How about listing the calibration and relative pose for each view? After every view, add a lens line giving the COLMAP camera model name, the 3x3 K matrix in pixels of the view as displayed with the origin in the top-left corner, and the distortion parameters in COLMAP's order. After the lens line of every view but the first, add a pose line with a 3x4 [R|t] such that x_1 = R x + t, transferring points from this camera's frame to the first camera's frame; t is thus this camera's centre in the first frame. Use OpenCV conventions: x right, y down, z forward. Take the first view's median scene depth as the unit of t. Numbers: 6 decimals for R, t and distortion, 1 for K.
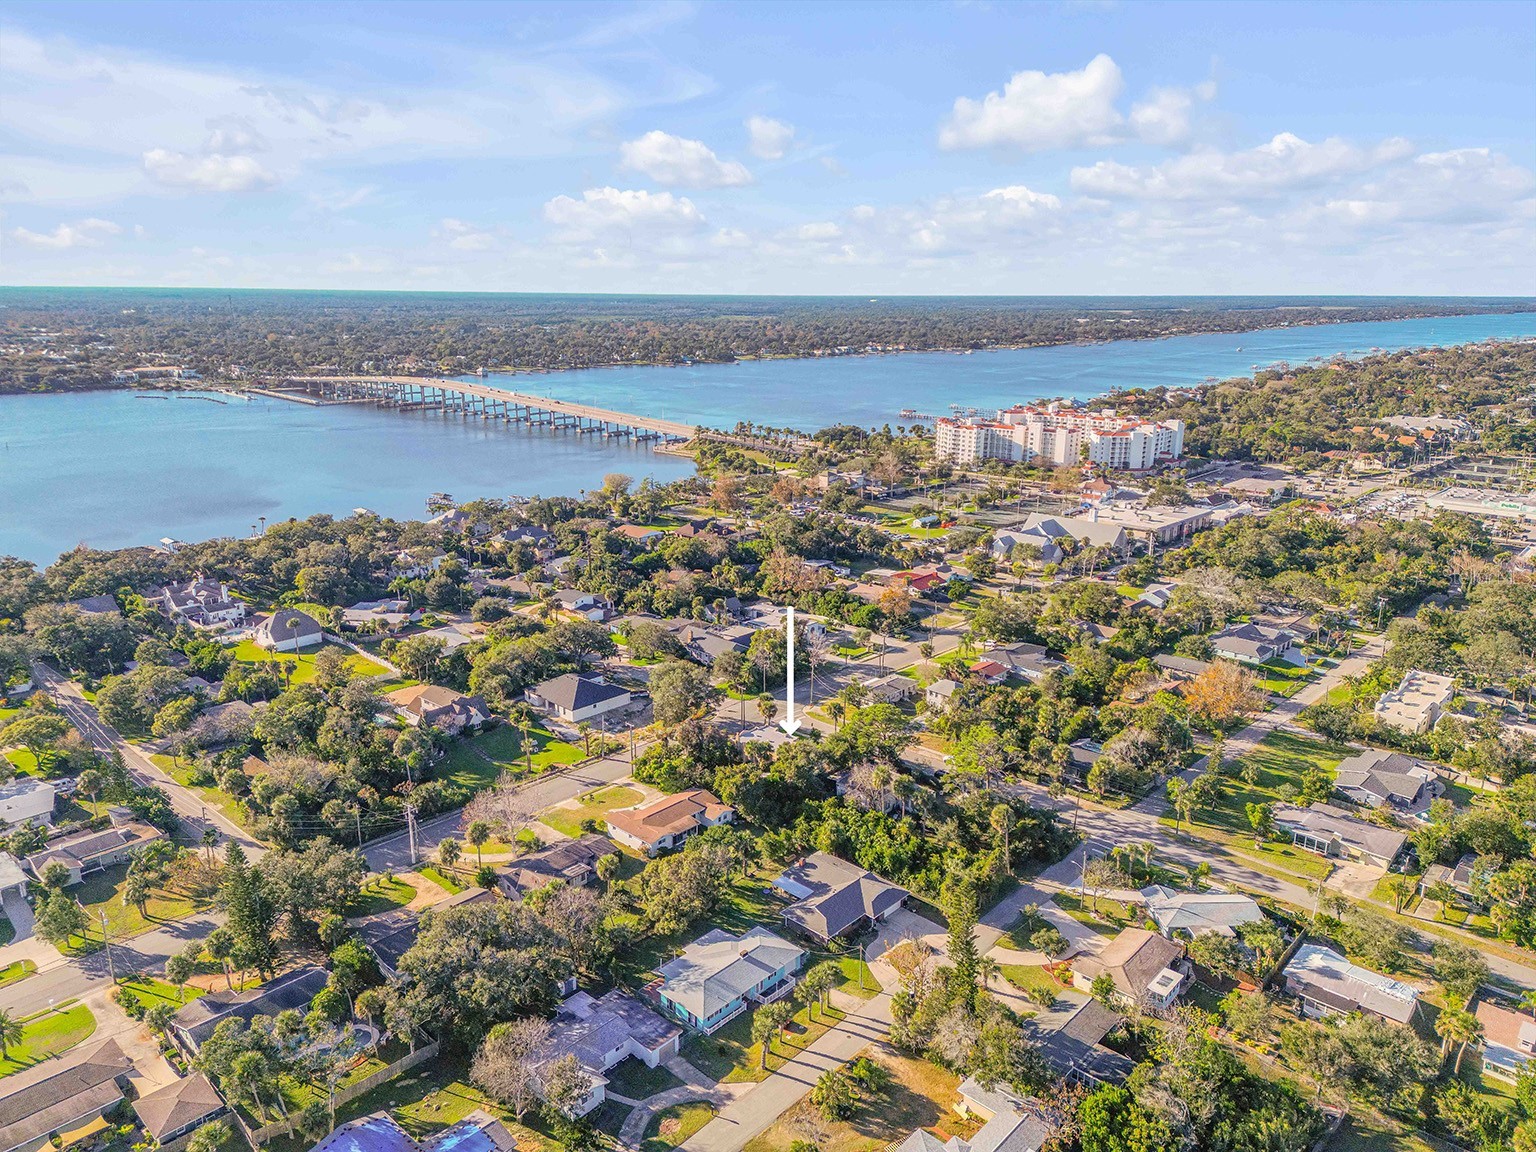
lens RADIAL K [[1075.3, 0, 768.0], [0, 1075.3, 576.0], [0, 0, 1]] dist [0.099744, -0.106438]
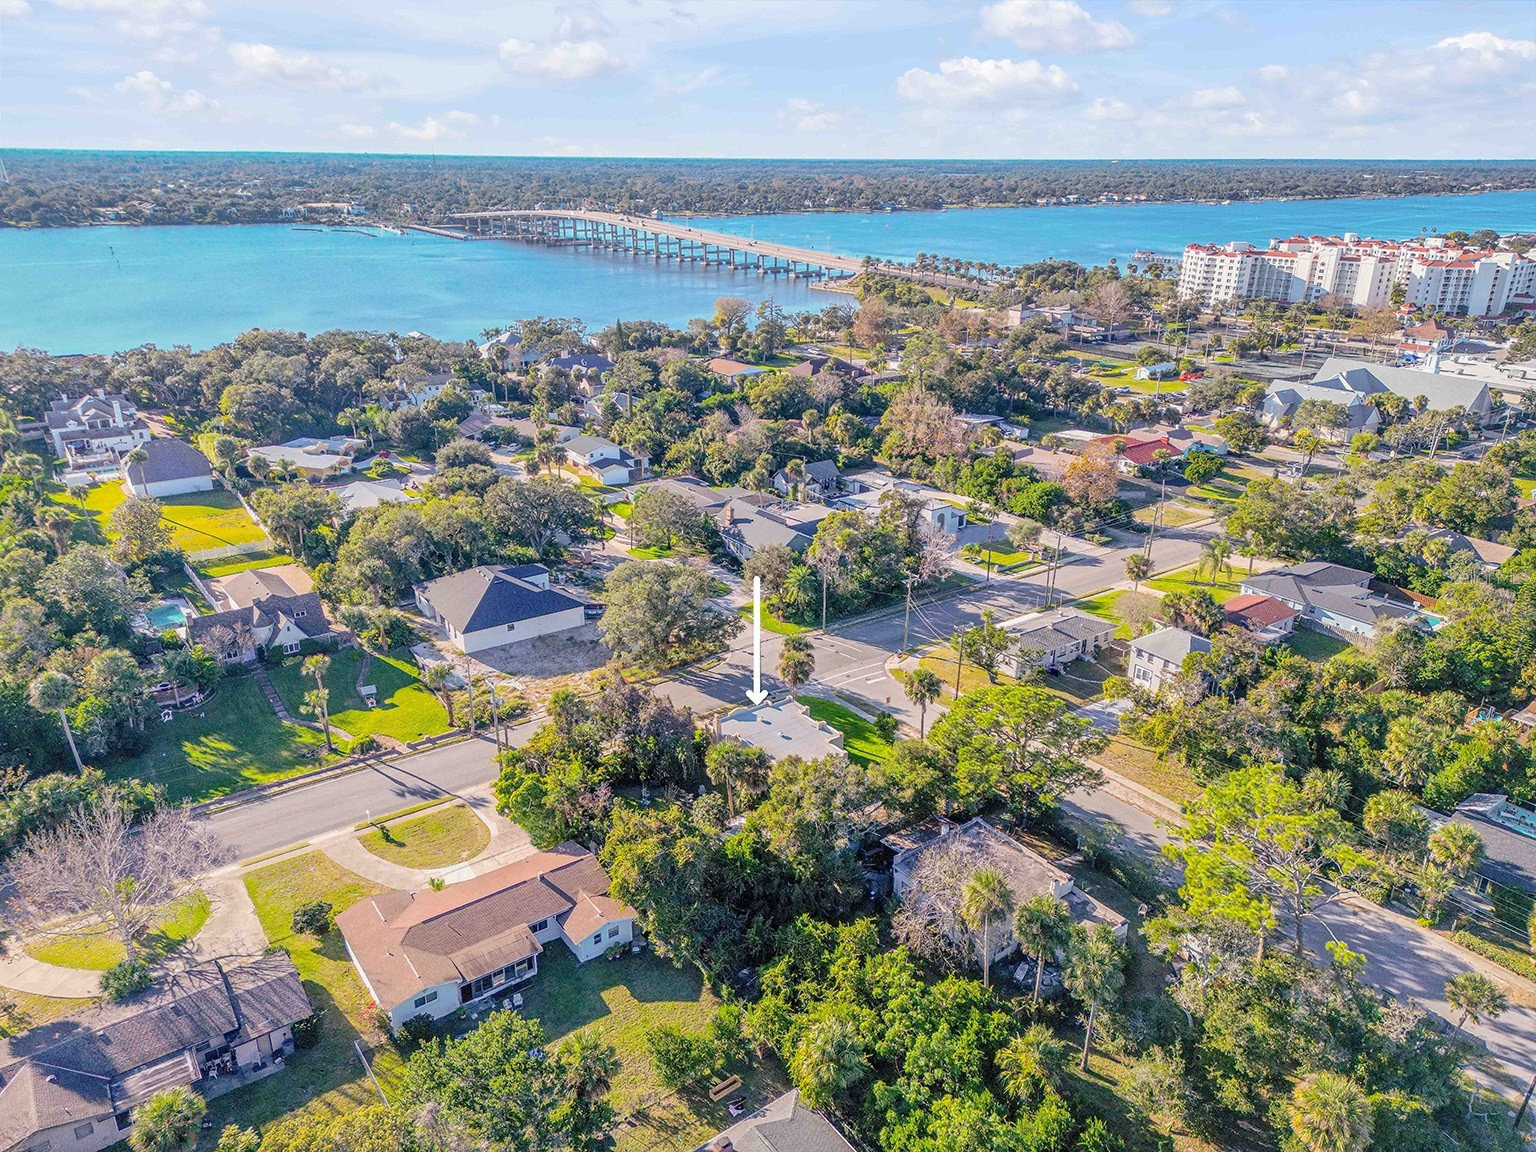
lens RADIAL K [[1067.5, 0, 766.3], [0, 1067.5, 599.2], [0, 0, 1]] dist [0.077680, -0.086389]
pose [[0.980579, 0.074253, -0.181526, 0.051830], [-0.050047, 0.989653, 0.134472, 0.017866], [0.189632, -0.122775, 0.974149, 0.356964]]
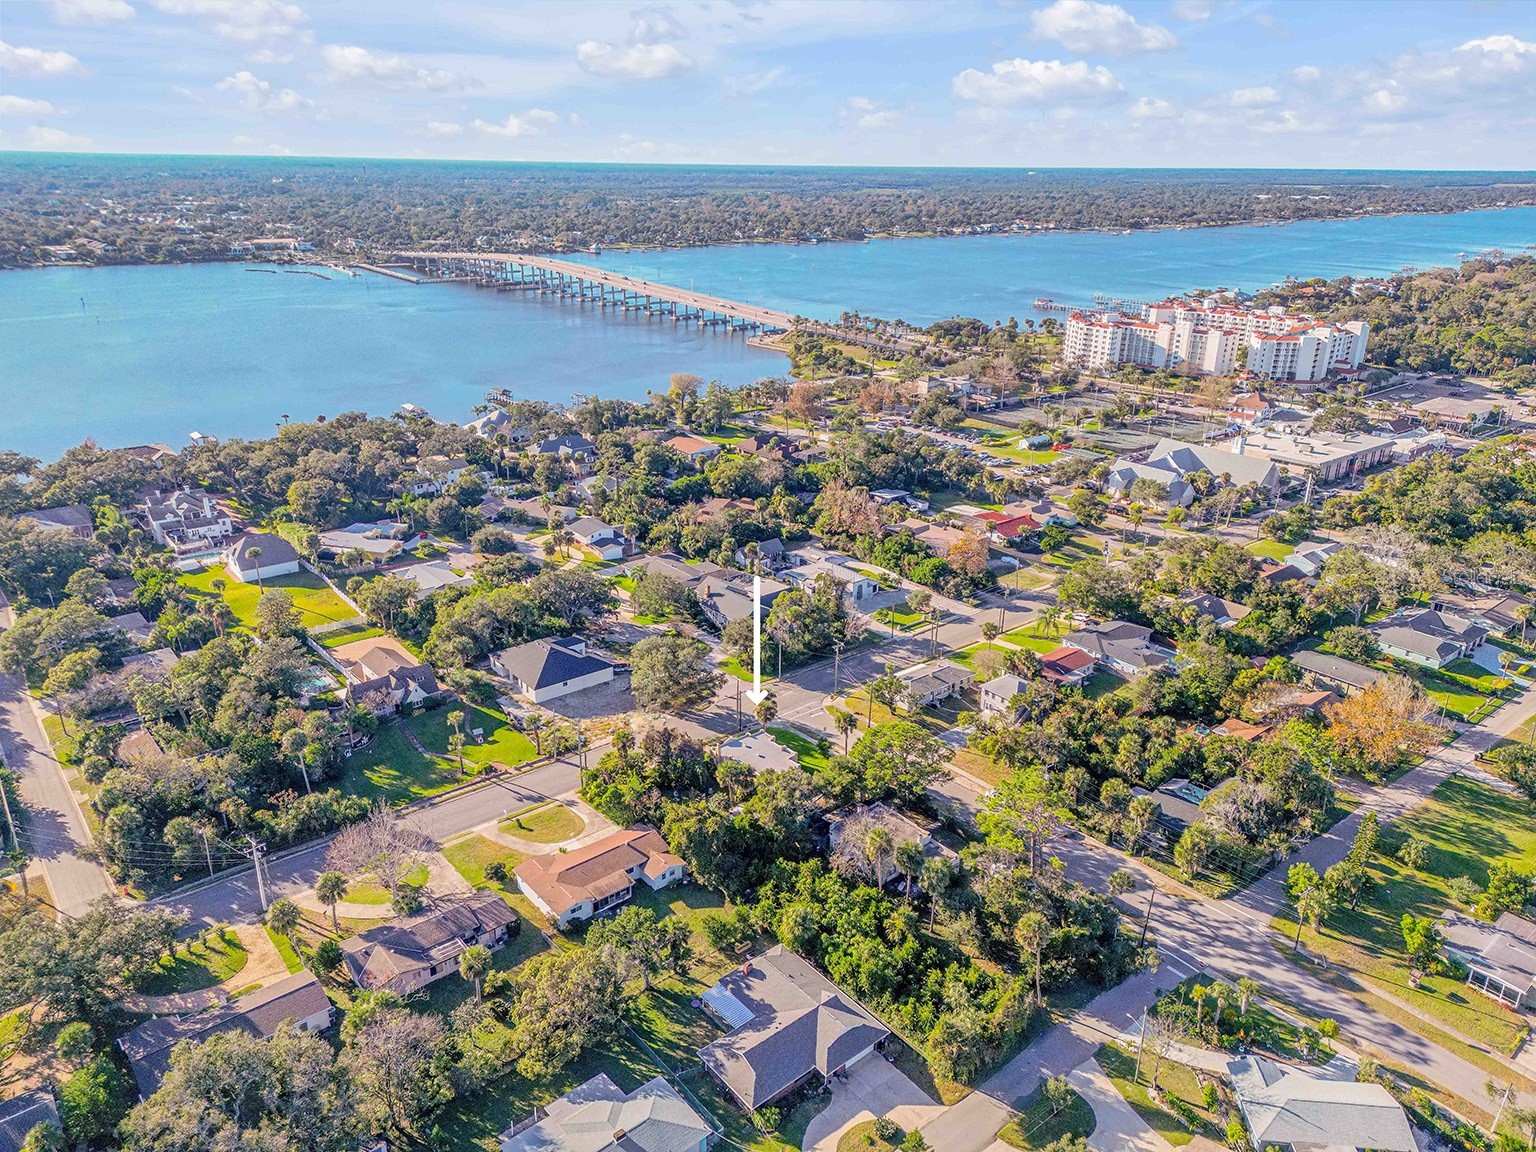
lens RADIAL K [[1078.0, 0, 768.0], [0, 1078.0, 576.0], [0, 0, 1]] dist [0.078523, -0.077437]
pose [[0.991375, 0.051756, -0.120407, 0.063405], [-0.038741, 0.993394, 0.108020, -0.040492], [0.125202, -0.102423, 0.986830, 0.162849]]
